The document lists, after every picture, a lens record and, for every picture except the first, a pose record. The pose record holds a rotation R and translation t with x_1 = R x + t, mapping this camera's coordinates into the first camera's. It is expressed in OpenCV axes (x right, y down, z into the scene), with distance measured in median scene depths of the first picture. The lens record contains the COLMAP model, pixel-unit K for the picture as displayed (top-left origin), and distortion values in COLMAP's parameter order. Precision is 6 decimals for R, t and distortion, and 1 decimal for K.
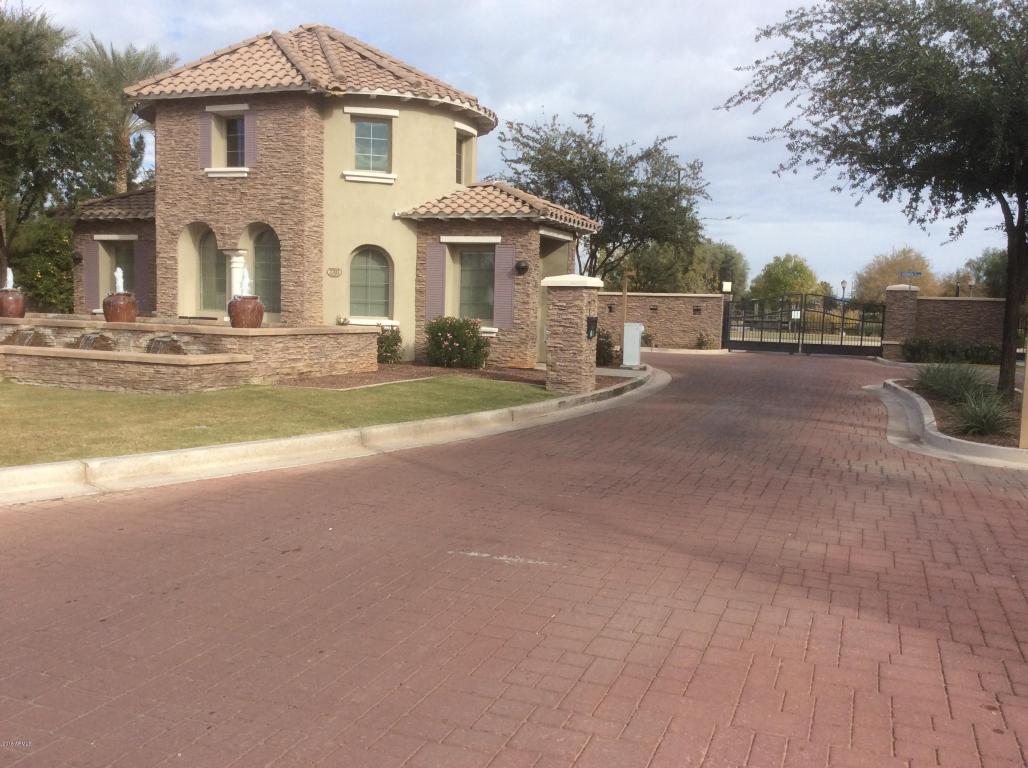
lens RADIAL K [[952.2, 0, 514.7], [0, 952.2, 381.7], [0, 0, 1]] dist [0.016349, 0.000000]
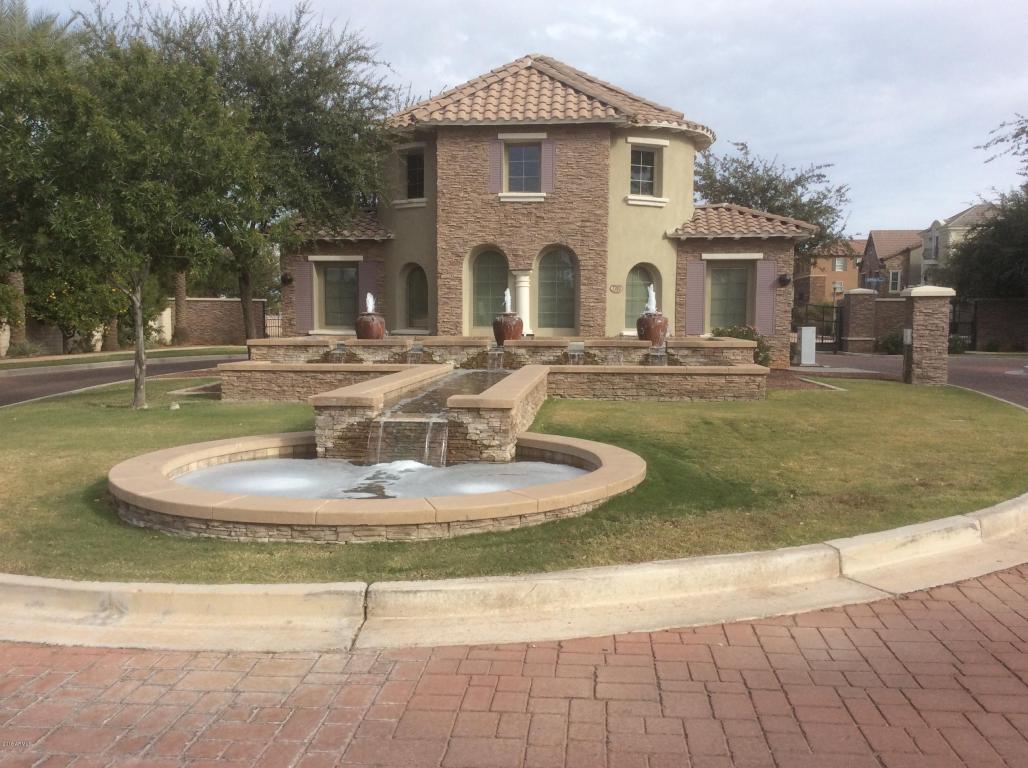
lens RADIAL K [[952.2, 0, 511.8], [0, 952.2, 388.3], [0, 0, 1]] dist [0.016349, 0.000000]
pose [[0.965018, -0.049519, 0.257466, -0.596618], [0.049188, 0.998760, 0.007732, -0.015532], [-0.257529, 0.005203, 0.966257, -0.020236]]
